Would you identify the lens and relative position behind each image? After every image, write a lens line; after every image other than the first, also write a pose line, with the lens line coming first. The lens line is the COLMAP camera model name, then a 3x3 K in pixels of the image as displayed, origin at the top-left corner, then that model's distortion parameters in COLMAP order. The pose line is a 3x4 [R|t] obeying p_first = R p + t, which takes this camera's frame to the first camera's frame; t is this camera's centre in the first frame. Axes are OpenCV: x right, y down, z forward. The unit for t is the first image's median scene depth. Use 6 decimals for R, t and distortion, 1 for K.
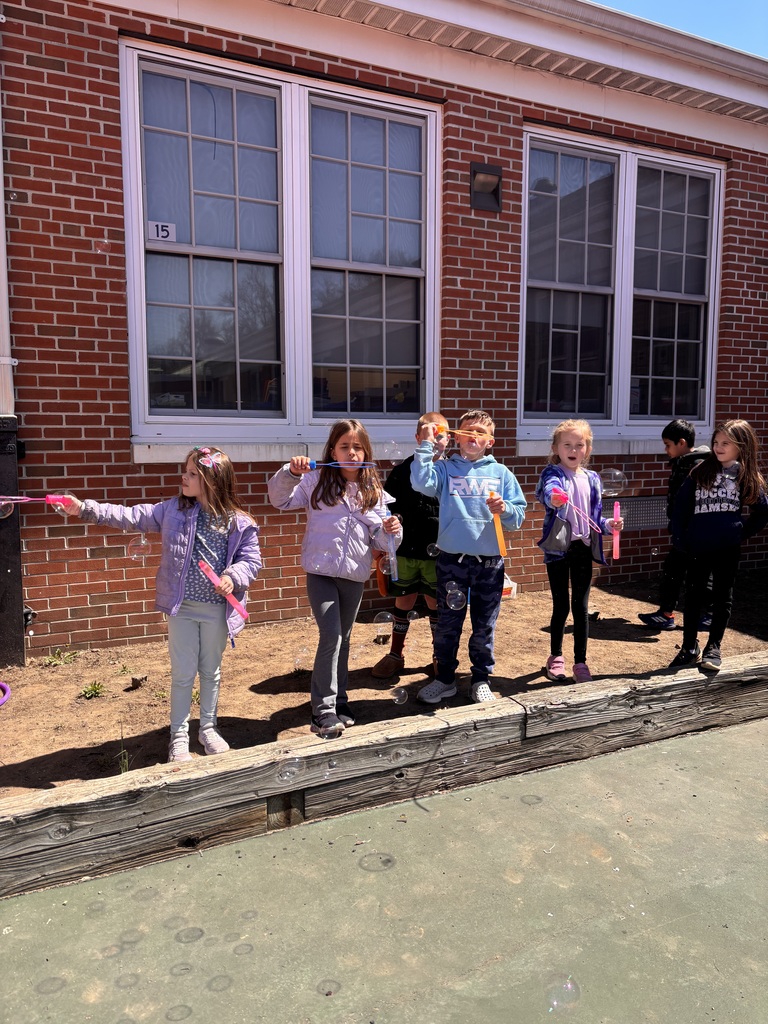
lens RADIAL K [[776.2, 0, 384.1], [0, 776.2, 504.2], [0, 0, 1]] dist [0.053154, -0.055741]
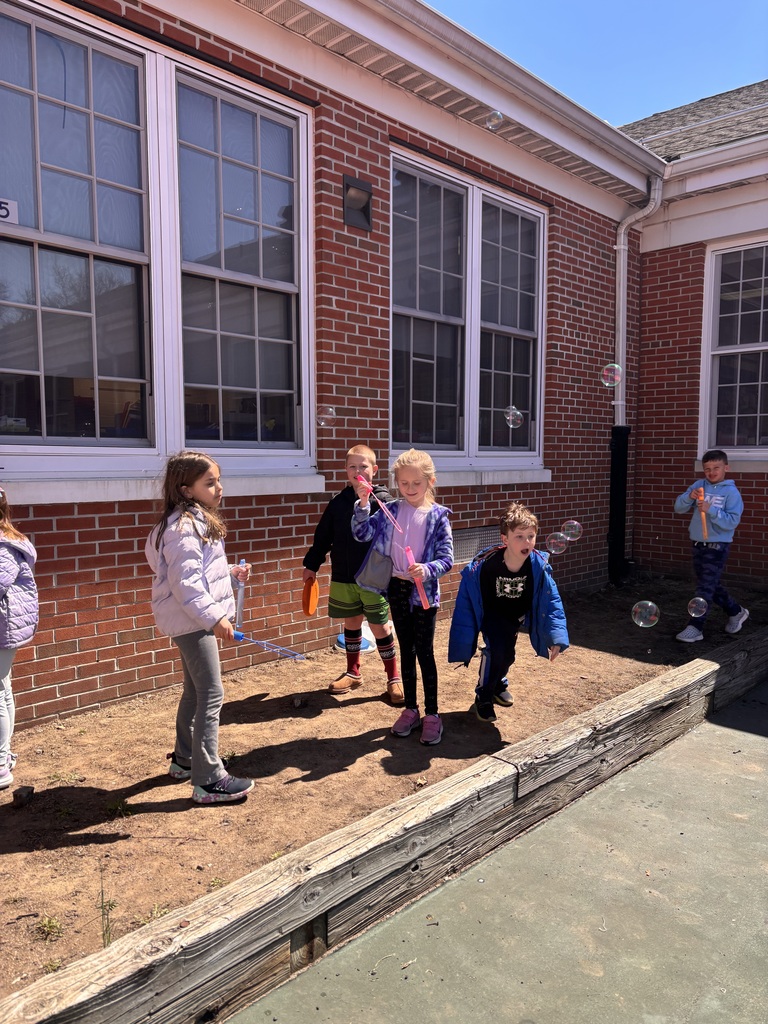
lens RADIAL K [[776.2, 0, 386.1], [0, 776.2, 518.2], [0, 0, 1]] dist [0.053154, -0.055741]
pose [[0.936271, -0.026129, 0.350305, -0.187381], [0.030729, 0.999499, -0.007580, -0.020366], [-0.349932, 0.017861, 0.936605, 0.122633]]
